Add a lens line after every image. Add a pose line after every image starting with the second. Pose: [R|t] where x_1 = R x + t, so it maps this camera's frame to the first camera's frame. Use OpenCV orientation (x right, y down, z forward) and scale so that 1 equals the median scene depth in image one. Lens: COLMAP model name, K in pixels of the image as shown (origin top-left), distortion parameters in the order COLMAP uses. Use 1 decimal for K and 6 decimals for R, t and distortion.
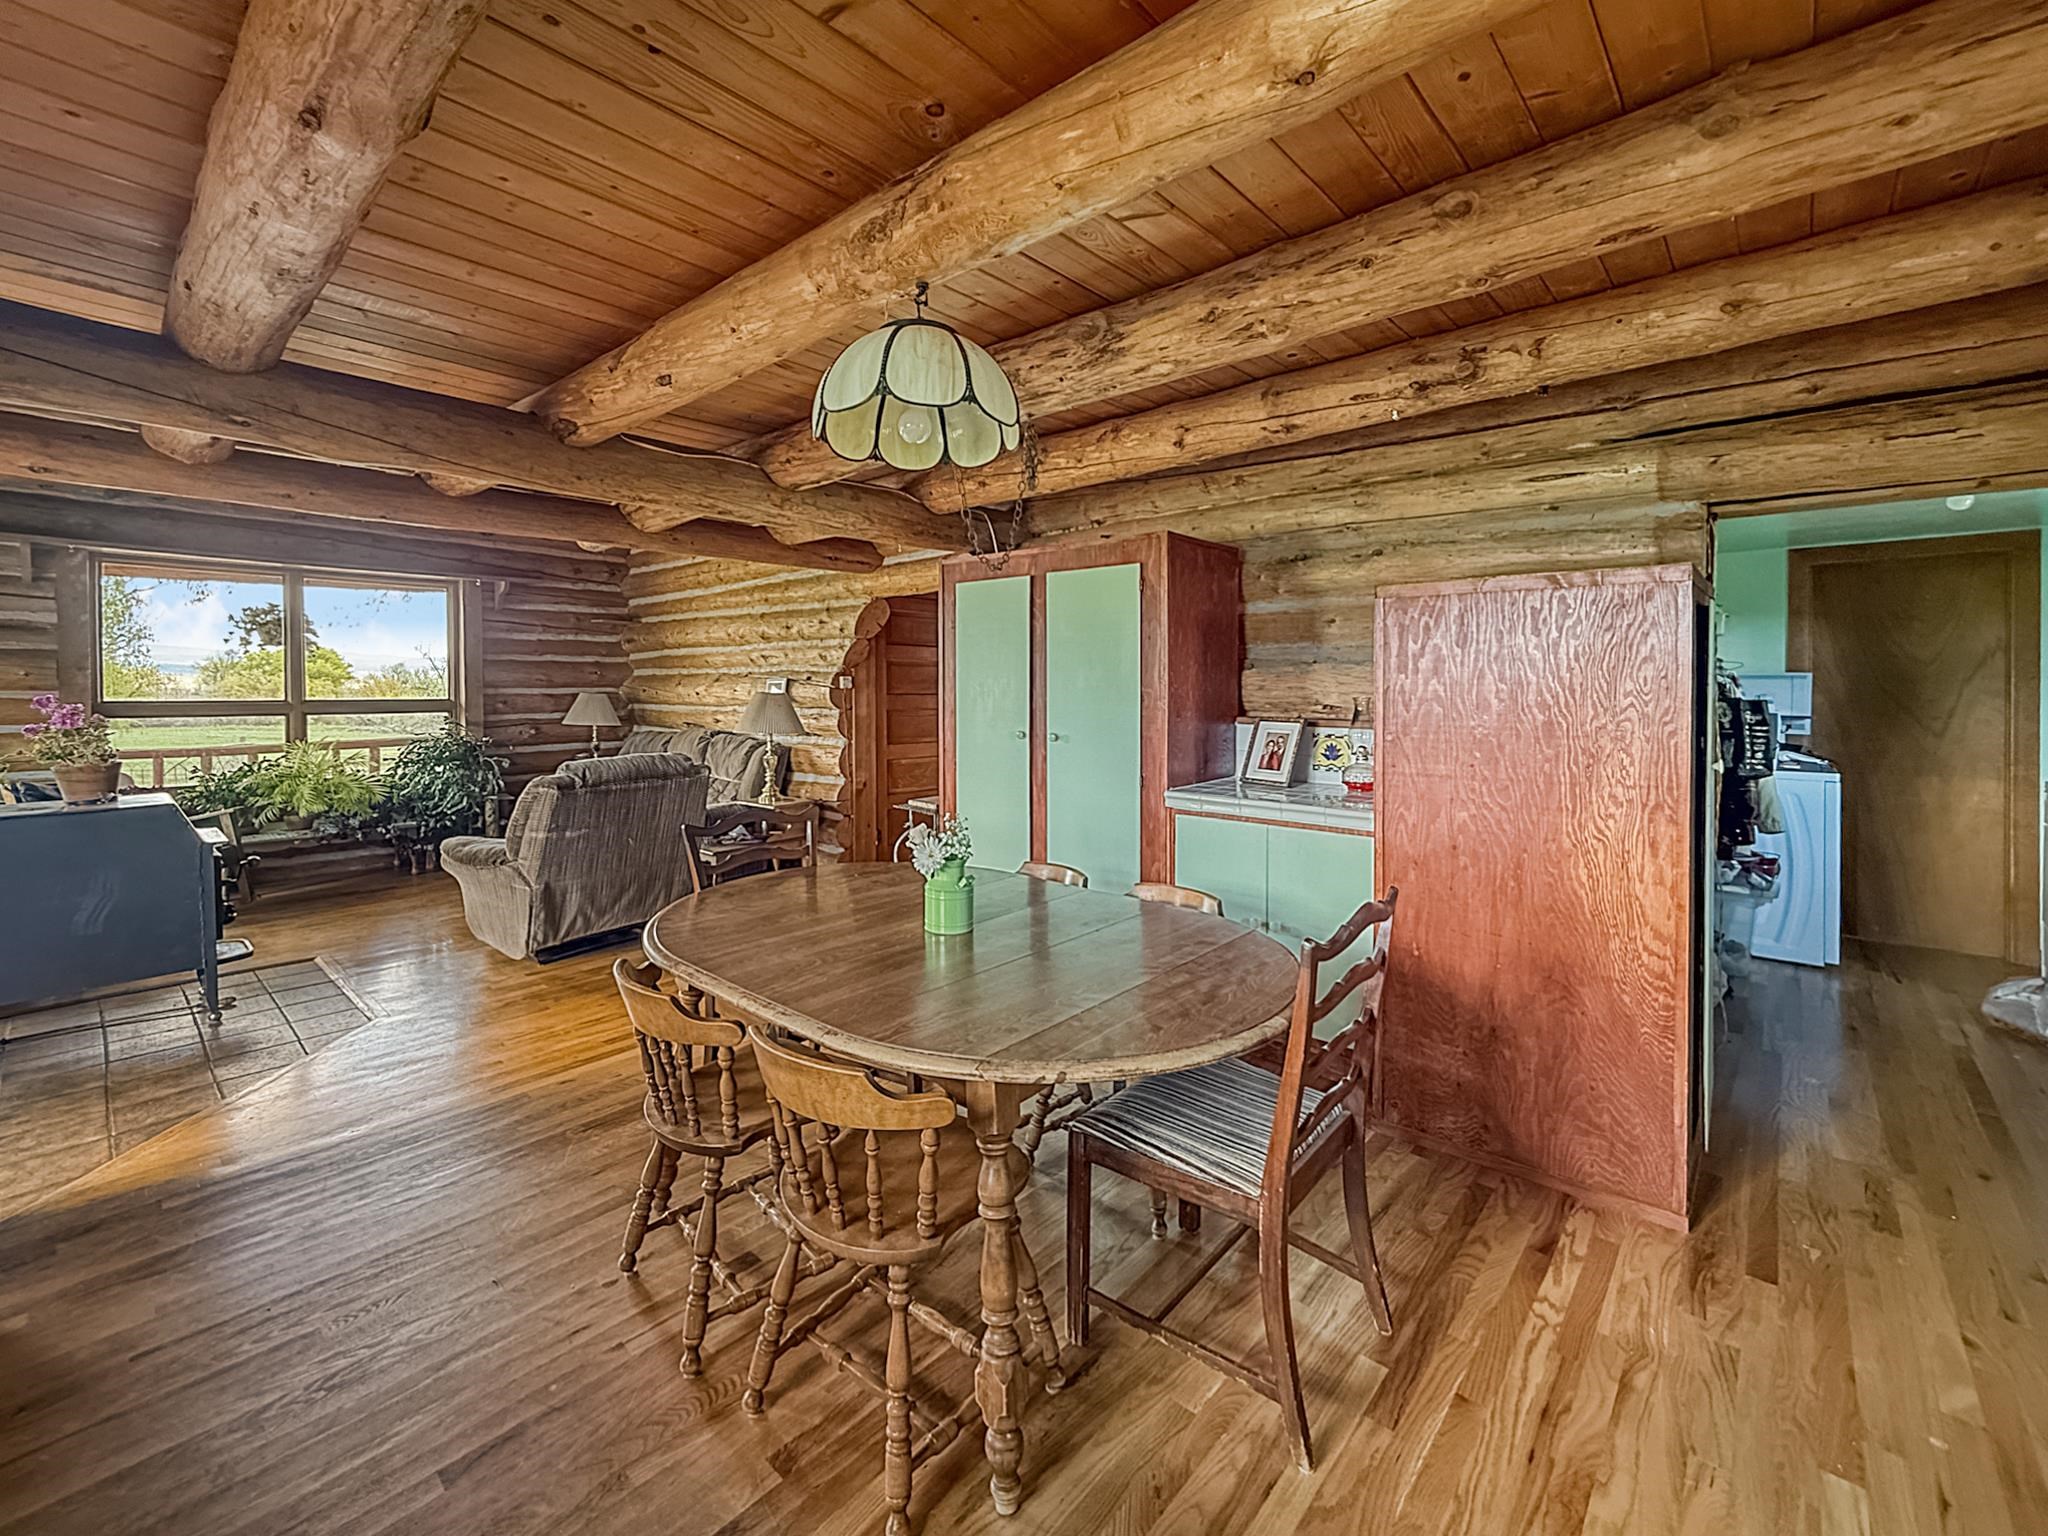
lens RADIAL K [[855.5, 0, 1020.5], [0, 855.5, 721.4], [0, 0, 1]] dist [0.000846, 0.000115]
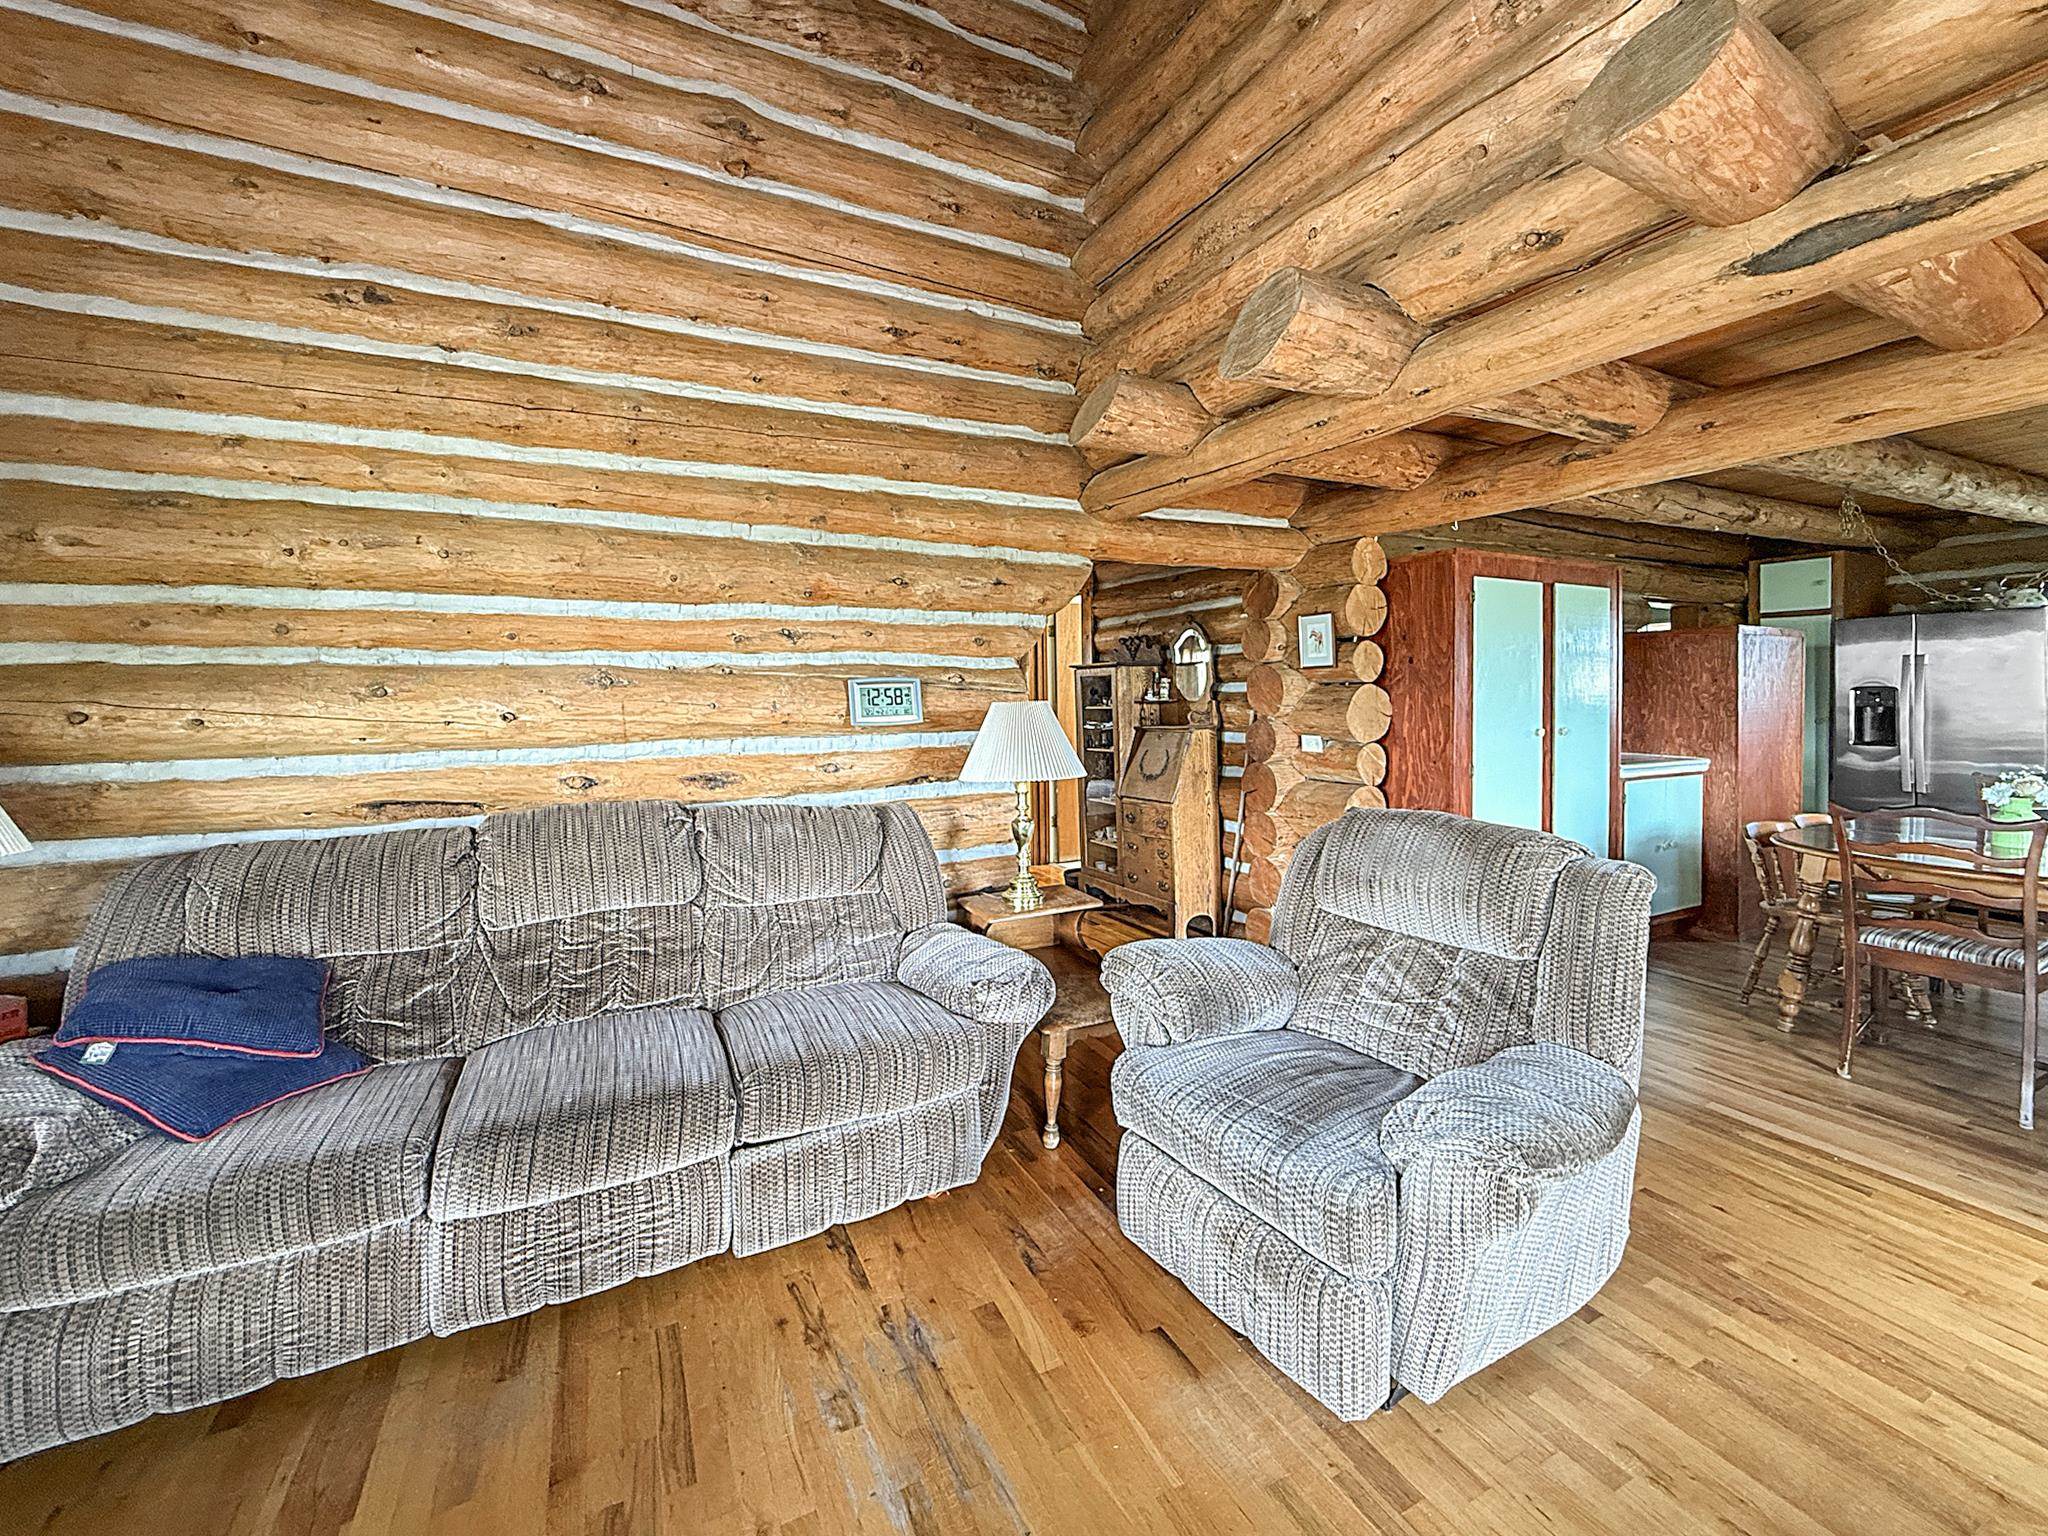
lens RADIAL K [[837.5, 0, 1049.2], [0, 837.5, 717.3], [0, 0, 1]] dist [0.000426, -0.000146]
pose [[0.355166, -0.028668, 0.934363, -0.622763], [0.052776, 0.998550, 0.010576, -0.022825], [-0.933312, 0.045556, 0.356164, 0.627411]]
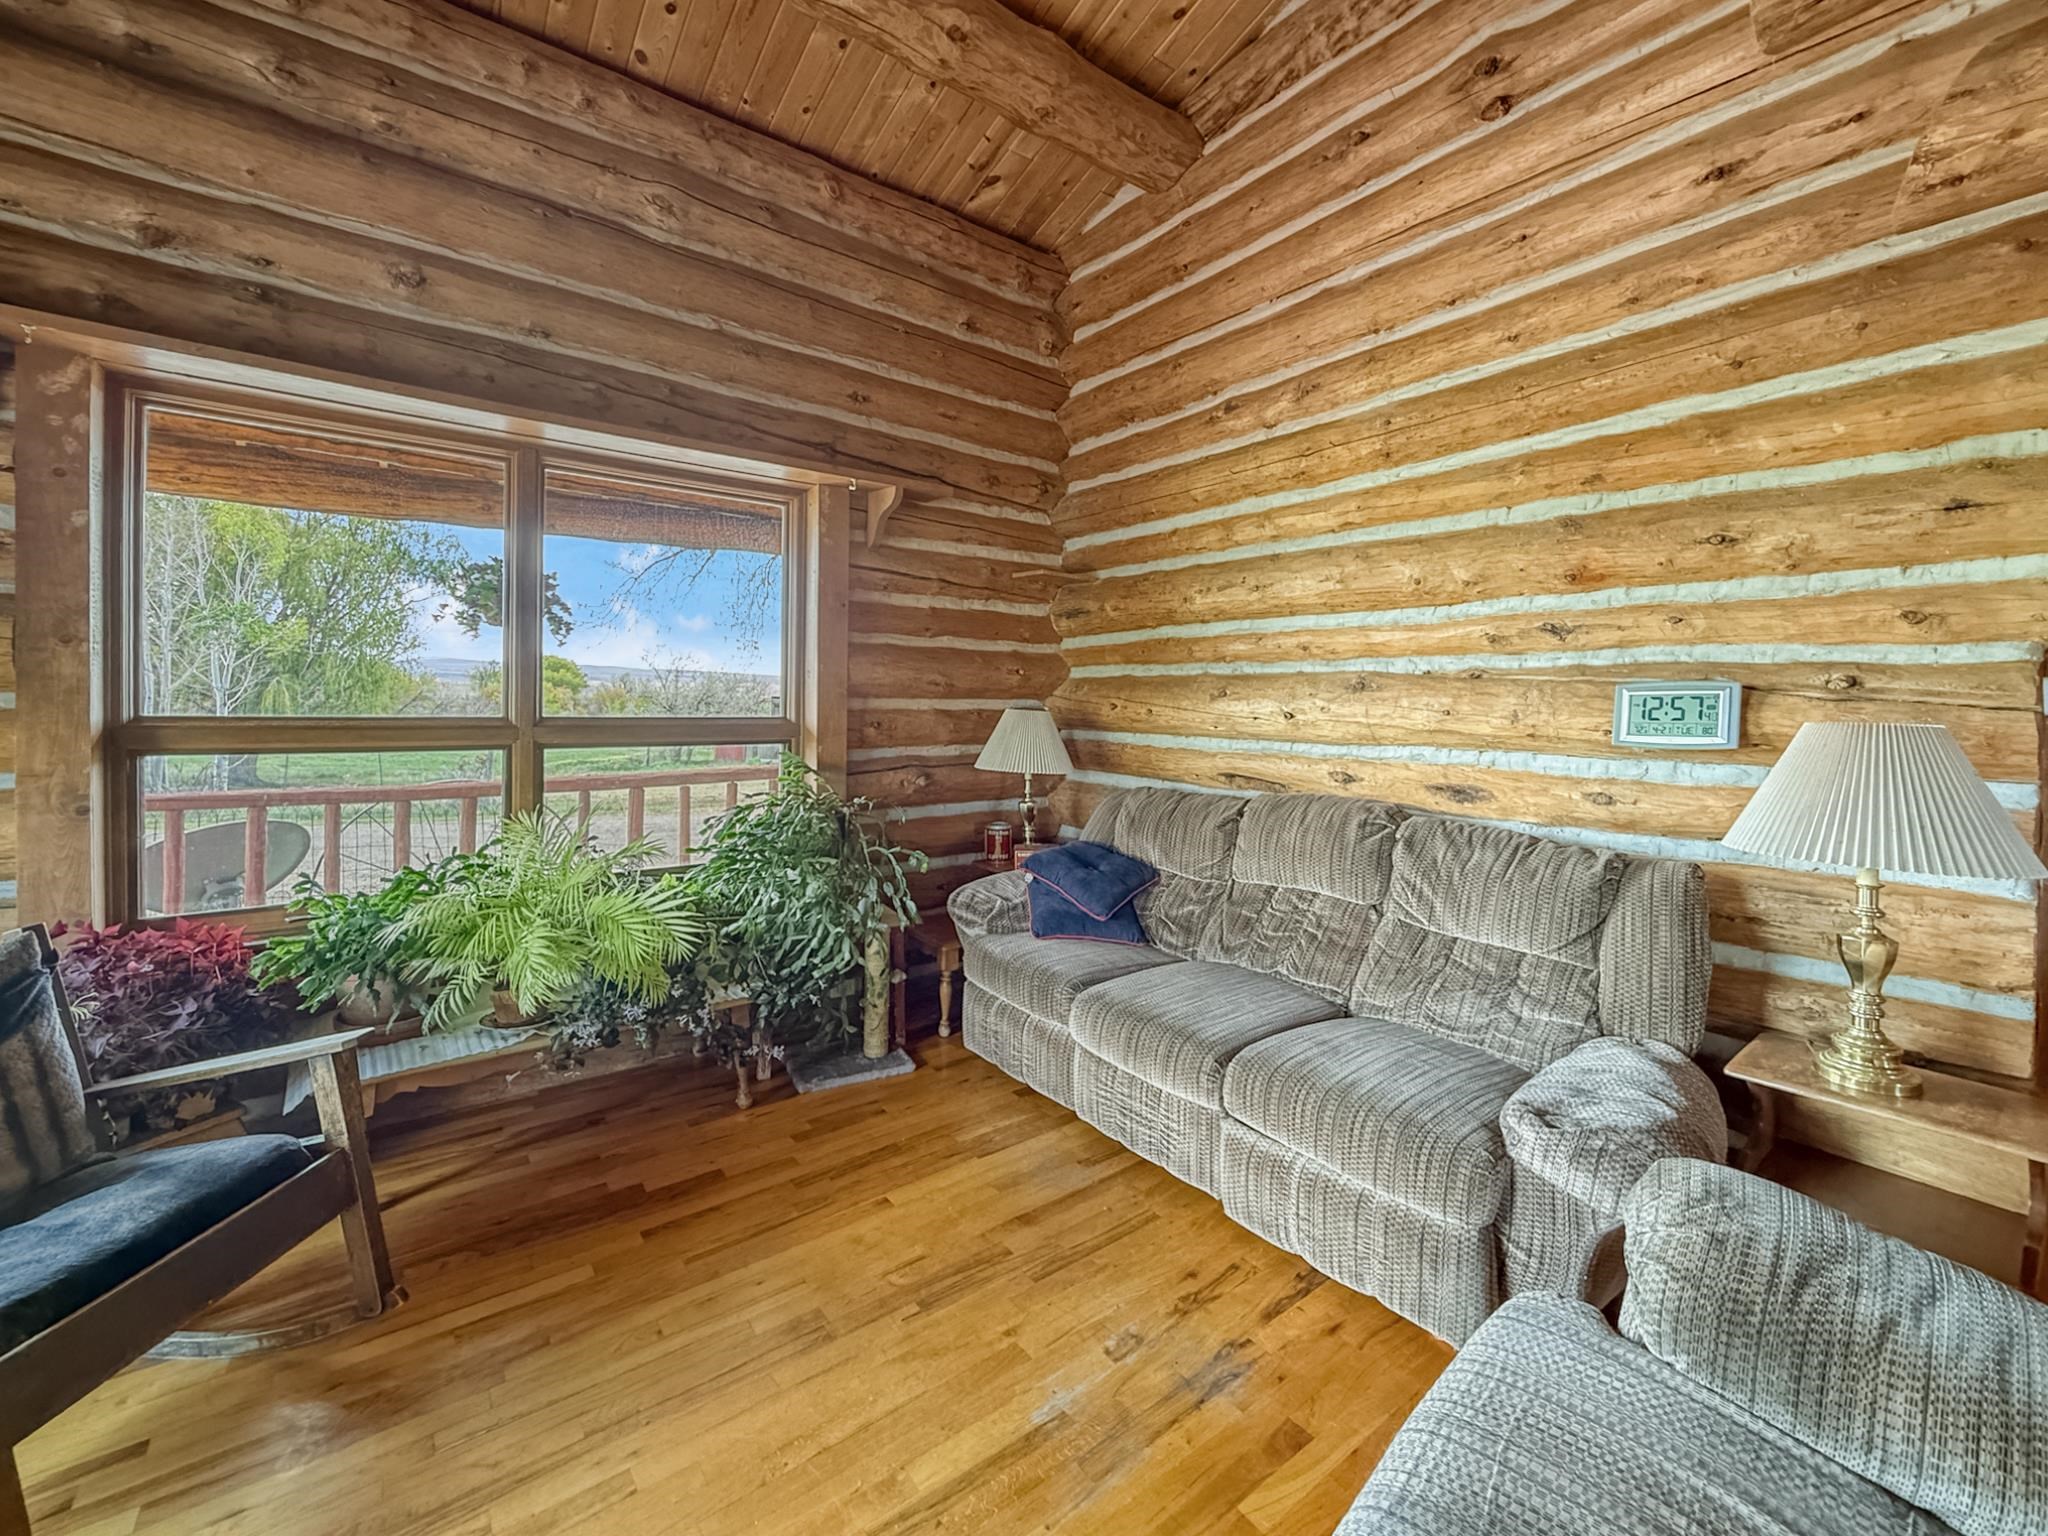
lens RADIAL K [[855.5, 0, 1020.5], [0, 855.5, 721.4], [0, 0, 1]] dist [0.000846, 0.000115]
pose [[0.981596, 0.017877, -0.190132, -0.420191], [-0.020949, 0.999680, -0.014160, -0.019137], [0.189818, 0.017882, 0.981656, 0.506927]]
